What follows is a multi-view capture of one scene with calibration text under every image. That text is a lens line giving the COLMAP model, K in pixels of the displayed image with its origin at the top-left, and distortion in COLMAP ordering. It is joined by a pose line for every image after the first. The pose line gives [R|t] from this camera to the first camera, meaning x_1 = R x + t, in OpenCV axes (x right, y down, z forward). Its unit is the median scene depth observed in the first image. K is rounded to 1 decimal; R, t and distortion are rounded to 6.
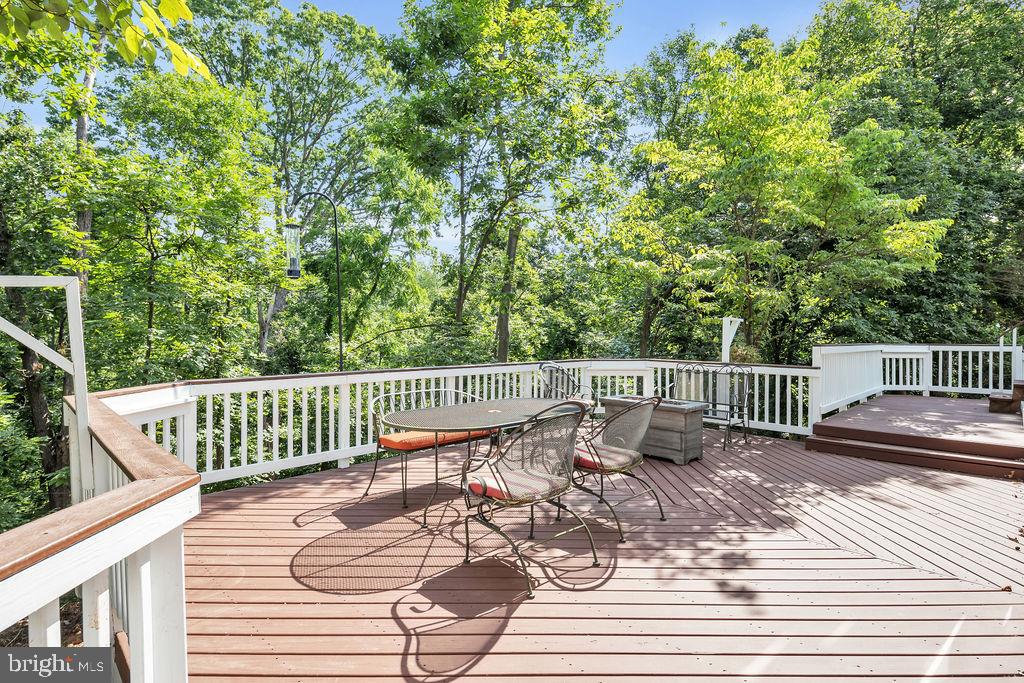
lens RADIAL K [[493.7, 0, 510.2], [0, 493.7, 339.5], [0, 0, 1]] dist [-0.010321, -0.000613]
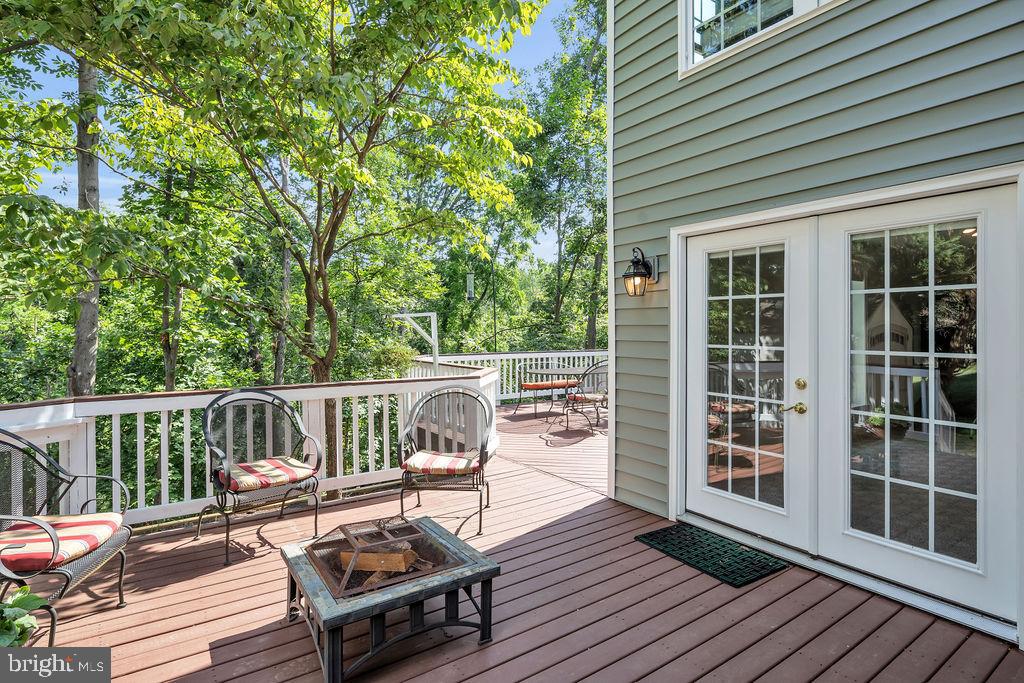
lens RADIAL K [[493.7, 0, 514.7], [0, 493.7, 331.9], [0, 0, 1]] dist [-0.010321, -0.000613]
pose [[0.983878, -0.006206, -0.178731, 0.012380], [0.004254, 0.999927, -0.011299, 0.002941], [0.178788, 0.010356, 0.983833, -0.193079]]
